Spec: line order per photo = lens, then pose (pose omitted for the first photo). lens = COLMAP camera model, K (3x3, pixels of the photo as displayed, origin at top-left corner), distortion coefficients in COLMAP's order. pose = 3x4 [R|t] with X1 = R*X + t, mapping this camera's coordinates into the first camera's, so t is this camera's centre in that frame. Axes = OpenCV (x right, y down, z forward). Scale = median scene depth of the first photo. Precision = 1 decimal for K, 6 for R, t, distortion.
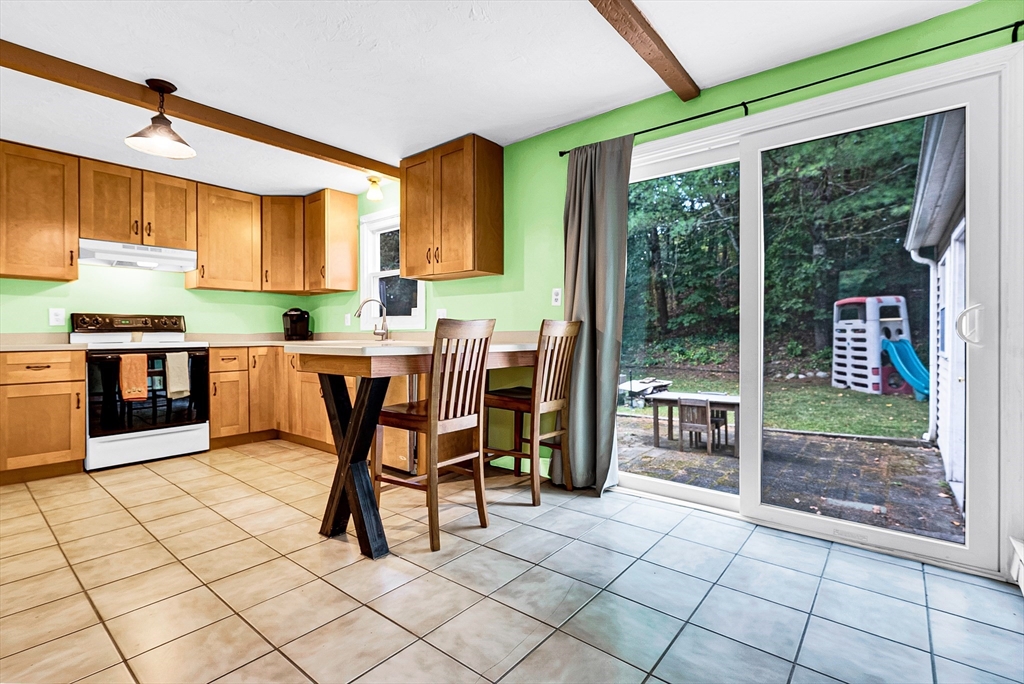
lens RADIAL K [[467.3, 0, 507.0], [0, 467.3, 335.5], [0, 0, 1]] dist [-0.004019, 0.000513]
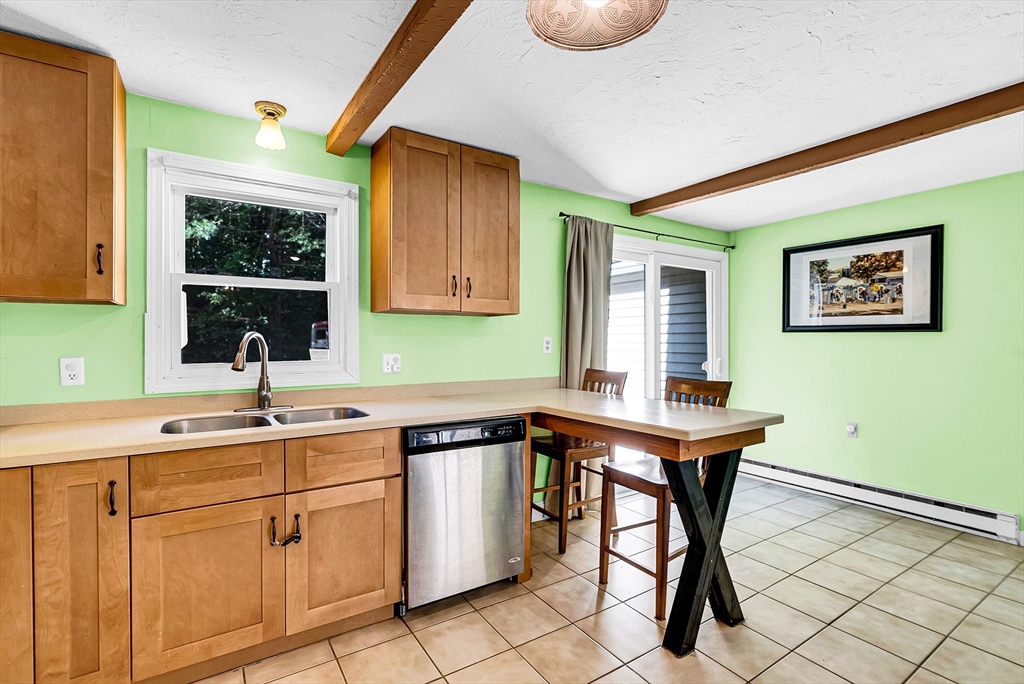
lens RADIAL K [[463.1, 0, 510.5], [0, 463.1, 344.8], [0, 0, 1]] dist [0.000540, 0.000405]
pose [[0.319876, -0.003034, 0.947455, -0.855079], [0.003585, 0.999992, 0.001992, -0.079520], [-0.947453, 0.002759, 0.319884, 0.696034]]
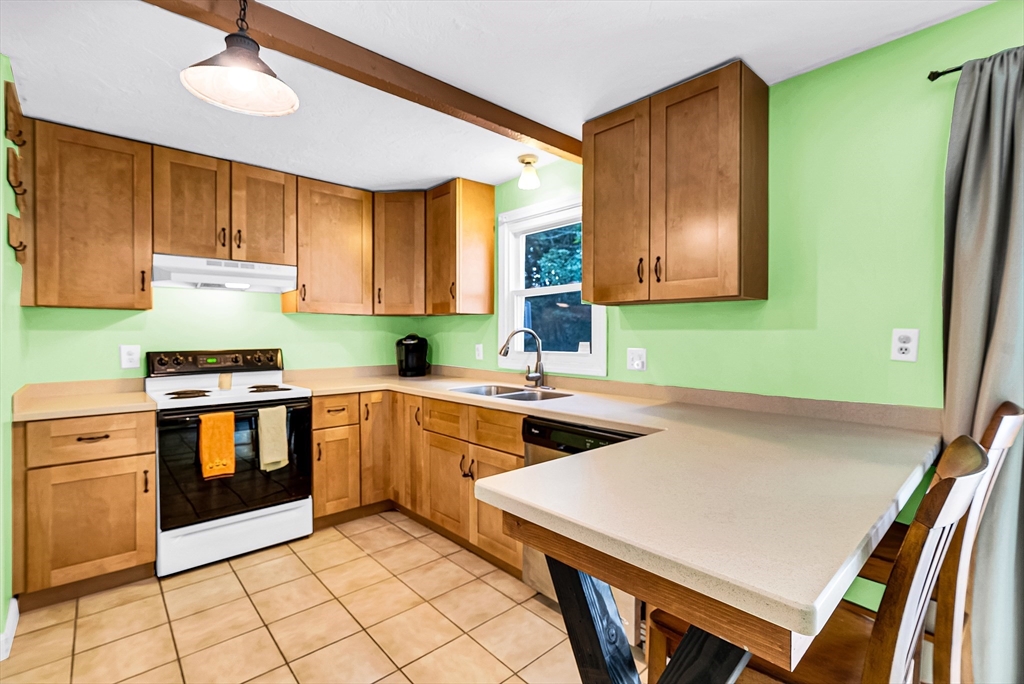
lens RADIAL K [[464.1, 0, 506.4], [0, 464.1, 341.0], [0, 0, 1]] dist [-0.005327, -0.000100]
pose [[0.987880, 0.007840, -0.155022, -0.252315], [-0.006294, 0.999925, 0.010463, -0.083152], [0.155092, -0.009360, 0.987856, 0.368007]]
